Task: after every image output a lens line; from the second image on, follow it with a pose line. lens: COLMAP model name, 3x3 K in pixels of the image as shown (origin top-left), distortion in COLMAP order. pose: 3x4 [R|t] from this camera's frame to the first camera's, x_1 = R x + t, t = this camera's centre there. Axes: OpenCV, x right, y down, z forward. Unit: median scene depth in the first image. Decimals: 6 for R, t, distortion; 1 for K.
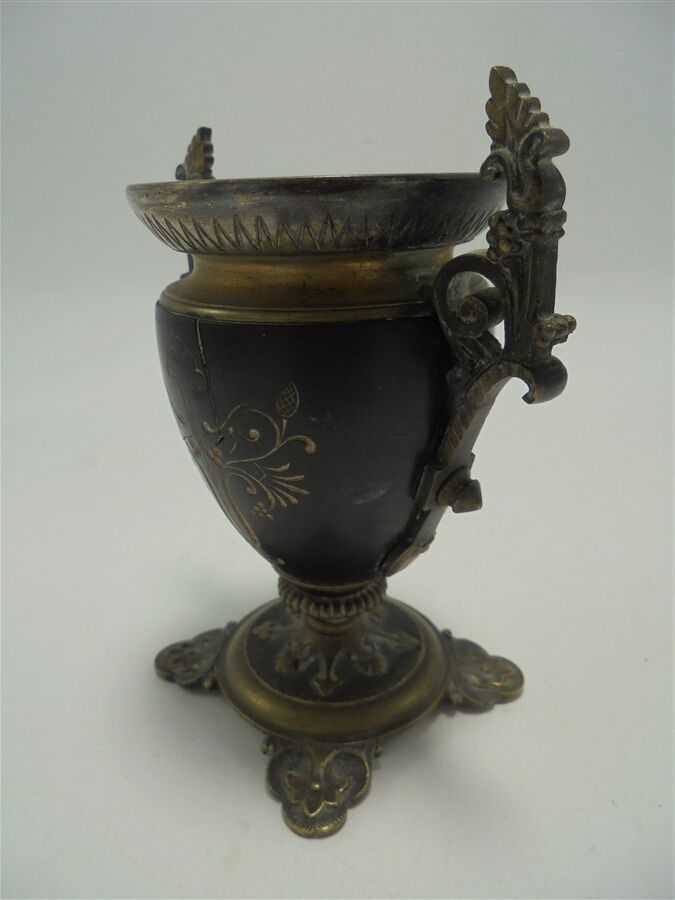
lens RADIAL K [[681.1, 0, 340.2], [0, 681.1, 451.3], [0, 0, 1]] dist [-0.121271, 0.131401]
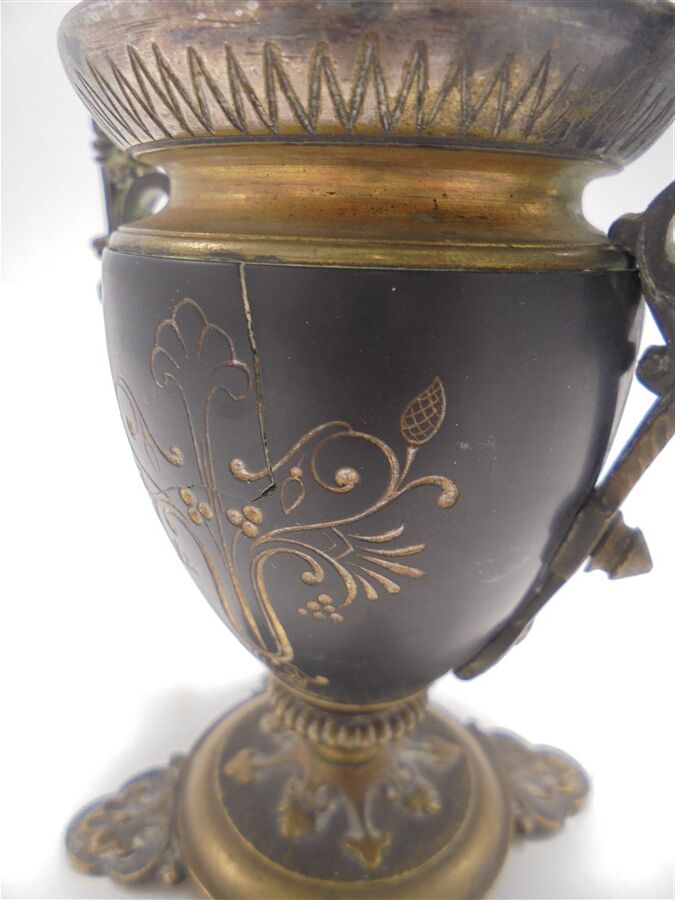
lens RADIAL K [[681.1, 0, 340.2], [0, 681.1, 451.3], [0, 0, 1]] dist [-0.121271, 0.131401]
pose [[0.960194, -0.042124, 0.276140, -0.265874], [0.055298, 0.997665, -0.040091, -0.023185], [-0.273806, 0.053765, 0.960281, 0.449532]]
